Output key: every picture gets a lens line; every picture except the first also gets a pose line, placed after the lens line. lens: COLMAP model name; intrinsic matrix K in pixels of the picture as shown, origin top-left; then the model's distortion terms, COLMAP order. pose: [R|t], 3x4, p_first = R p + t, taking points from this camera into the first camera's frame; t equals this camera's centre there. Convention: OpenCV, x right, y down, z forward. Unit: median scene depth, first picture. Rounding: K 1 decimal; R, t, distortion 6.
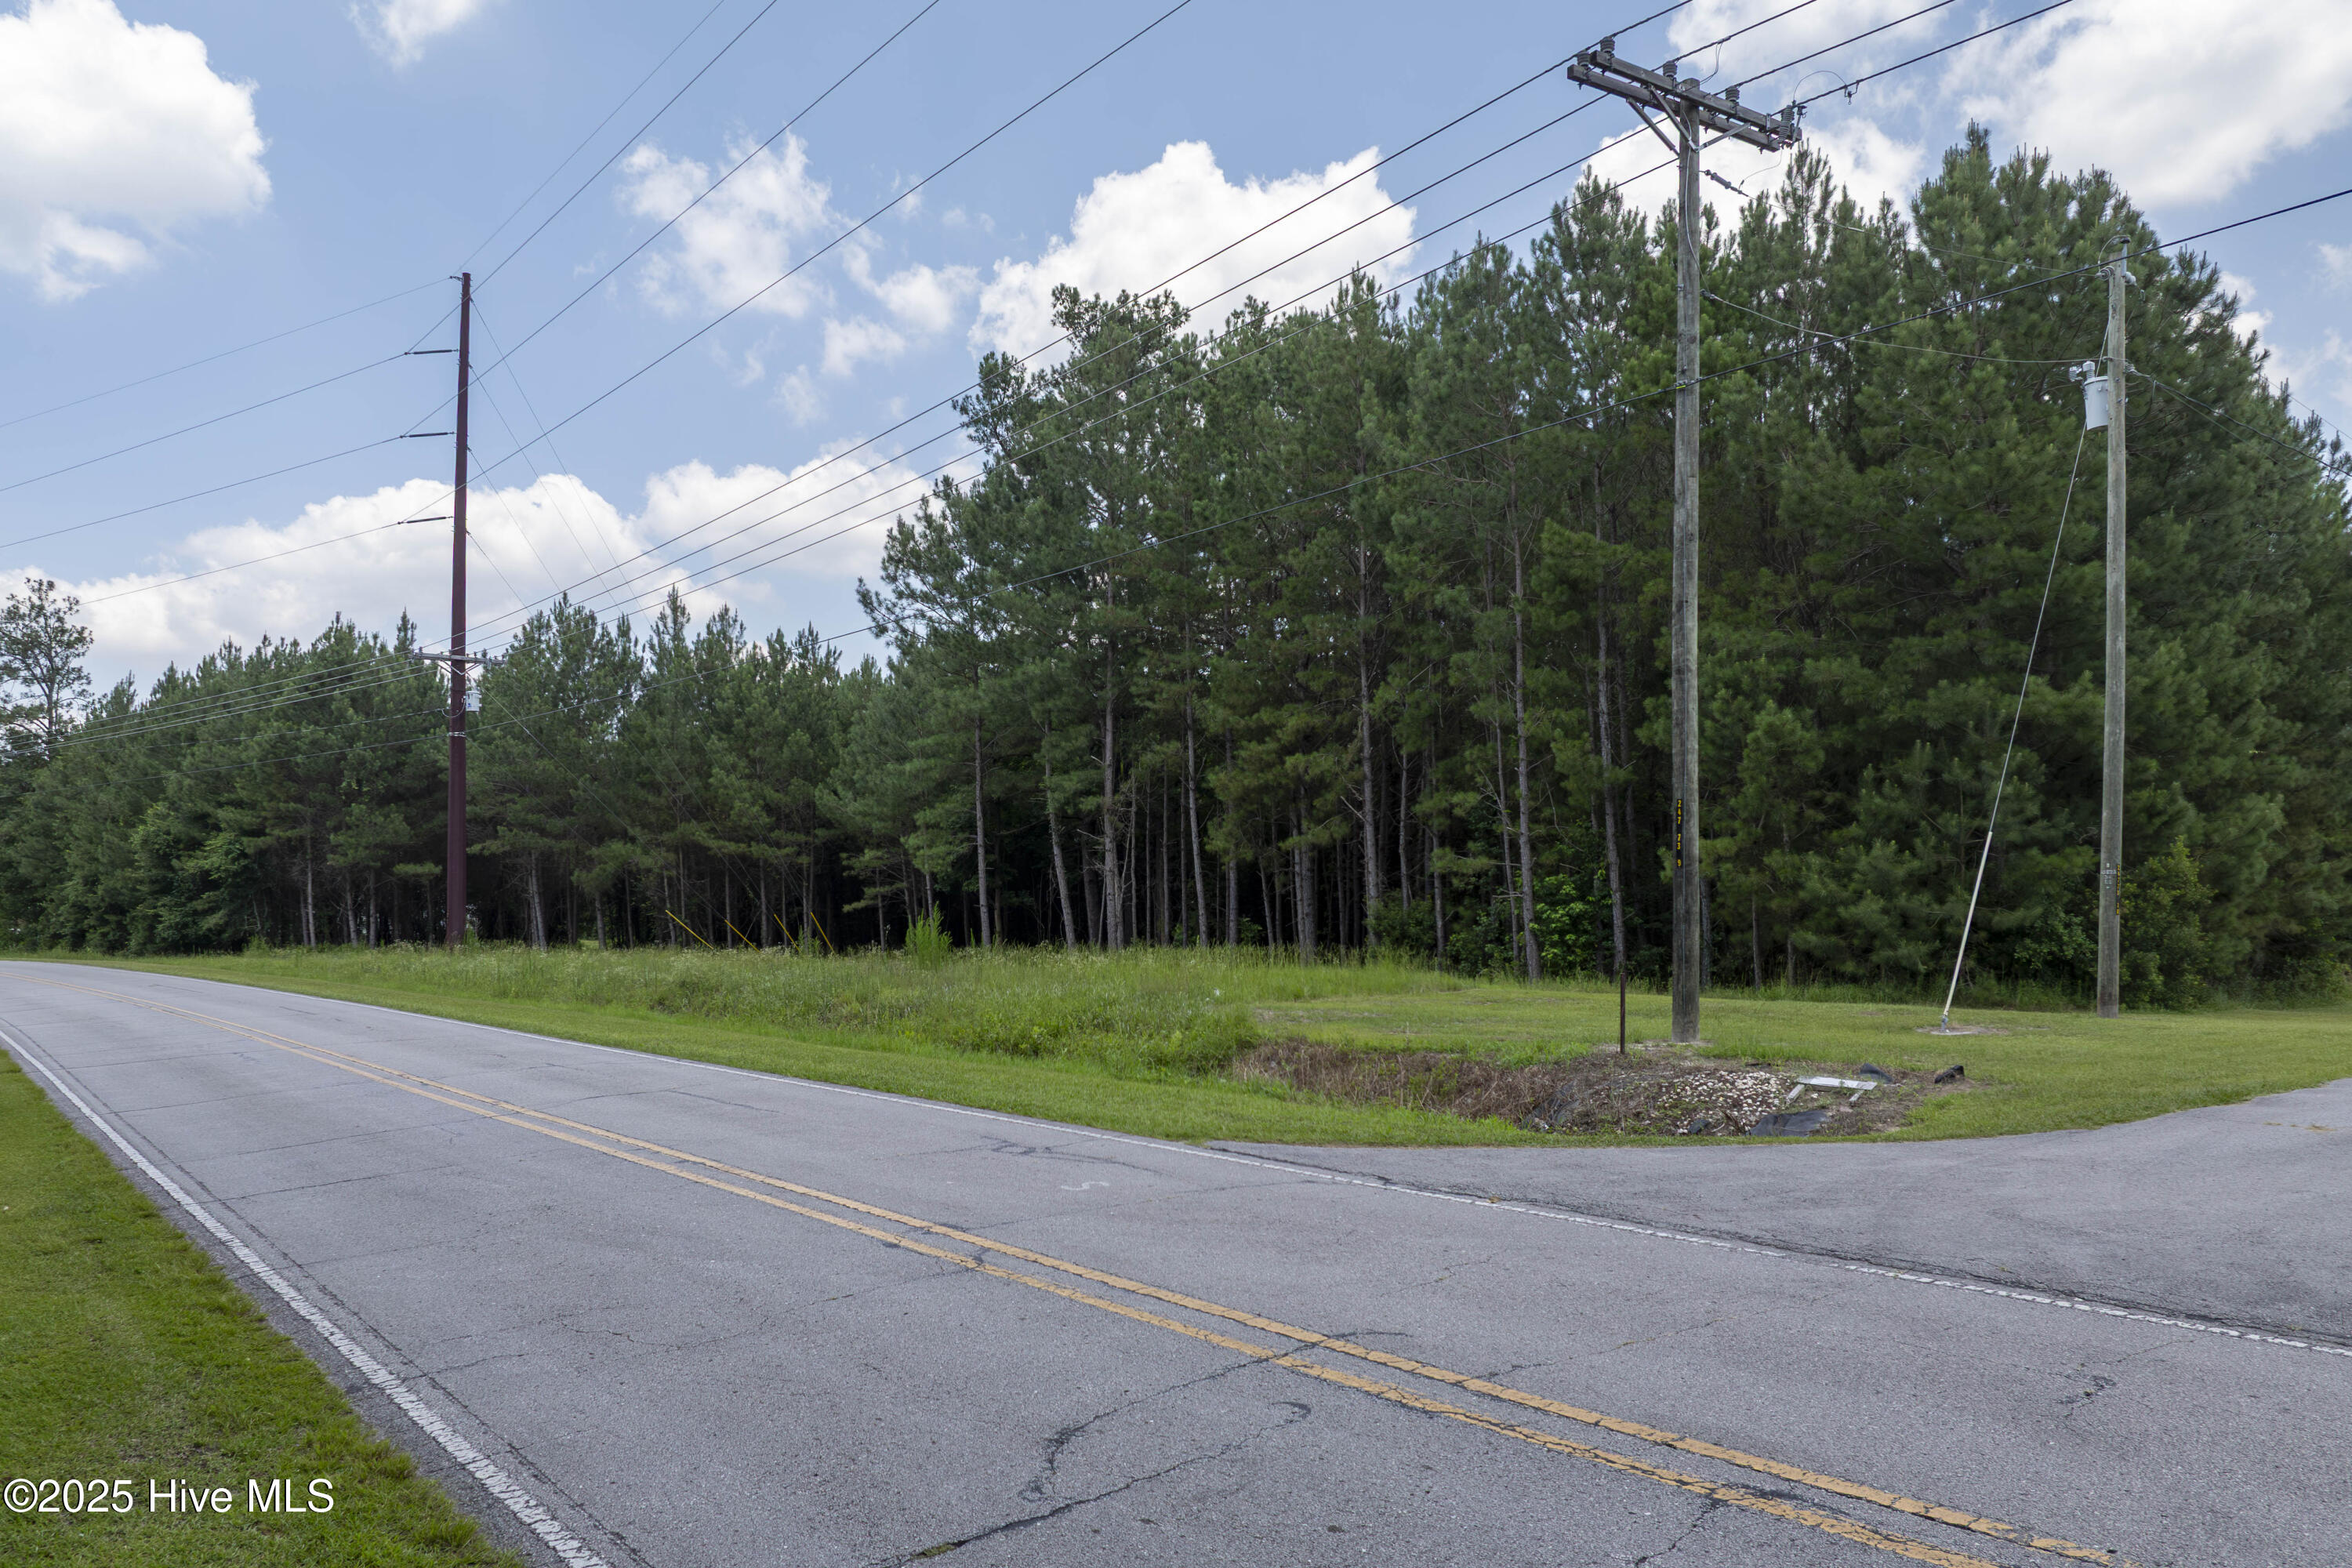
lens RADIAL K [[1655.2, 0, 1163.0], [0, 1655.2, 765.0], [0, 0, 1]] dist [0.000087, -0.036312]
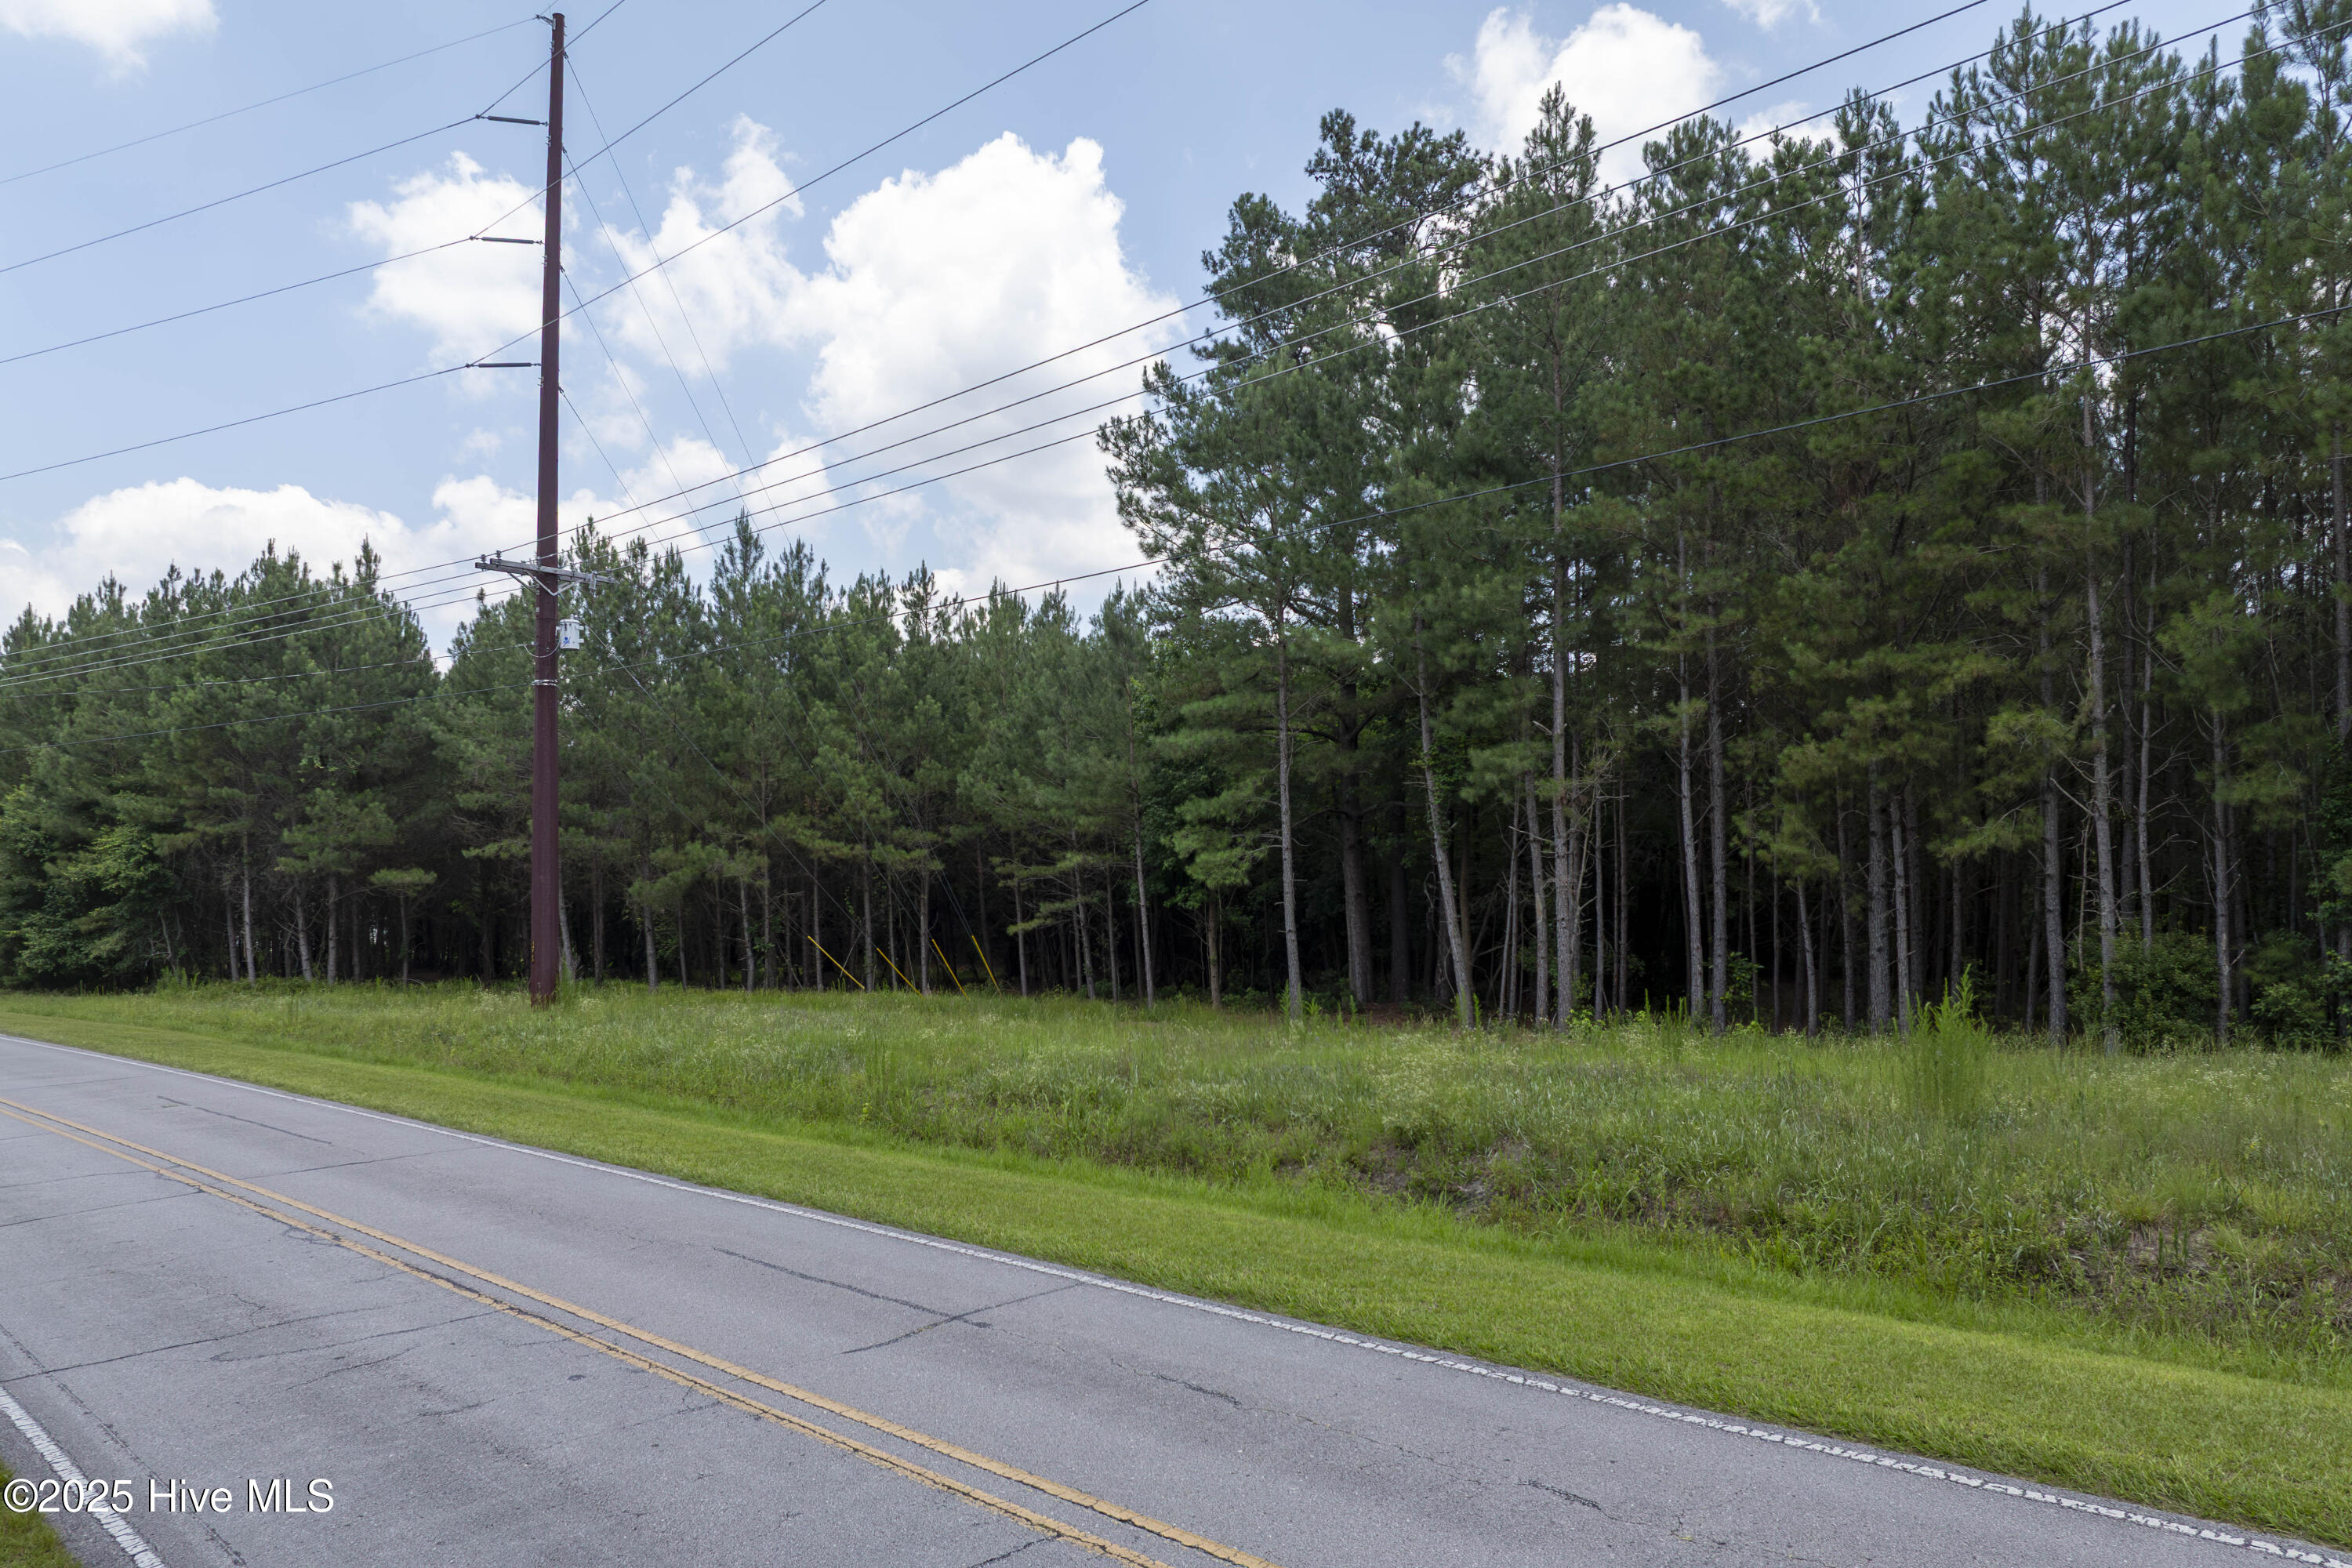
lens RADIAL K [[1582.6, 0, 1176.0], [0, 1582.6, 784.0], [0, 0, 1]] dist [-0.020164, -0.004943]
pose [[0.991732, 0.007845, 0.128088, -0.197201], [-0.009111, 0.999915, 0.009307, 0.011247], [-0.128004, -0.010397, 0.991719, 0.251547]]
